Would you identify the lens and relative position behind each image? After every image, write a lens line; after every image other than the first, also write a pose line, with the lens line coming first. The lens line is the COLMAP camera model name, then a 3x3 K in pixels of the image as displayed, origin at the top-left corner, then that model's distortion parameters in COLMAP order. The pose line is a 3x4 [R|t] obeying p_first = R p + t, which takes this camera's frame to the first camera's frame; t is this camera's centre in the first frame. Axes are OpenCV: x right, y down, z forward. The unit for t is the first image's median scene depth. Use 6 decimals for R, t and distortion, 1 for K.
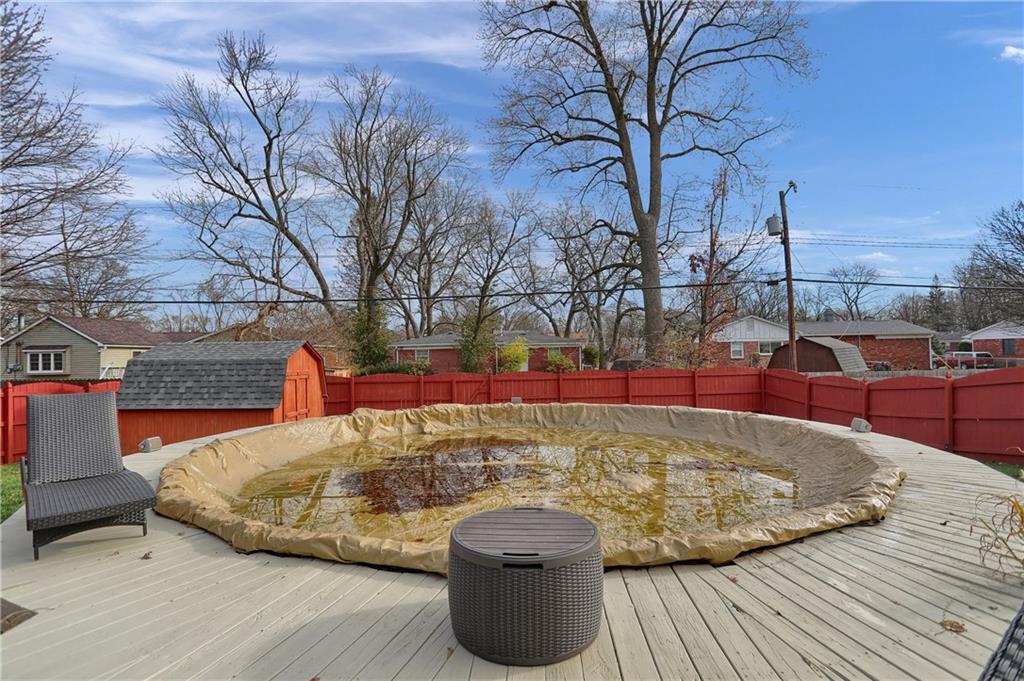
lens RADIAL K [[505.8, 0, 512.0], [0, 505.8, 340.5], [0, 0, 1]] dist [-0.045619, -0.000365]
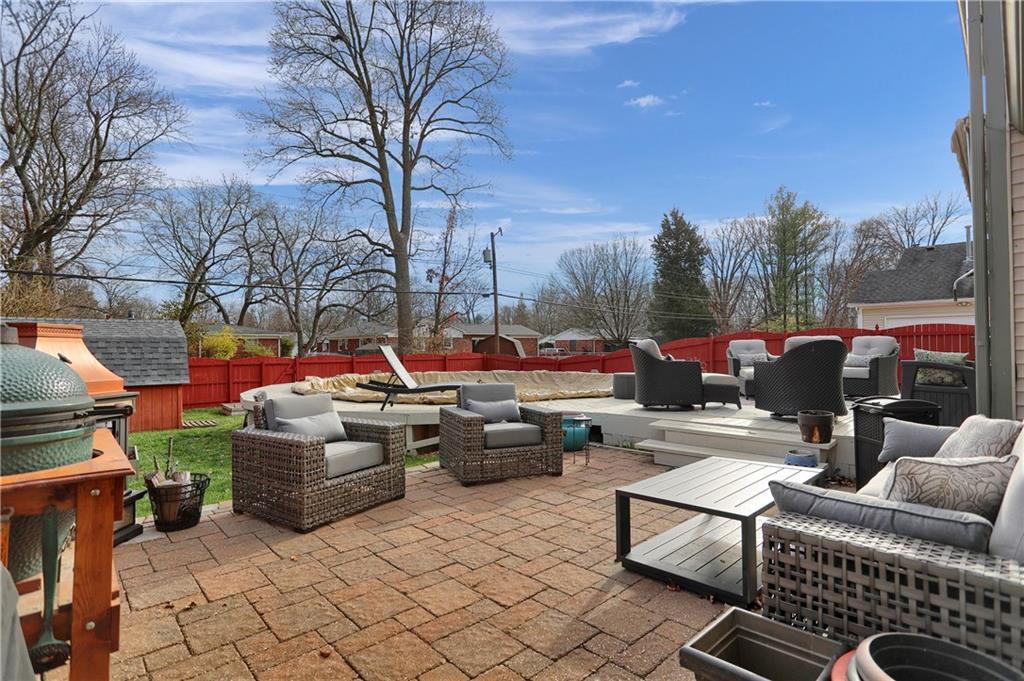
lens RADIAL K [[505.8, 0, 512.0], [0, 505.8, 340.5], [0, 0, 1]] dist [-0.045619, -0.000365]
pose [[0.747012, 0.021030, 0.664478, -0.353713], [-0.024933, 0.999683, -0.003610, 0.016348], [-0.664343, -0.013871, 0.747299, -0.130711]]
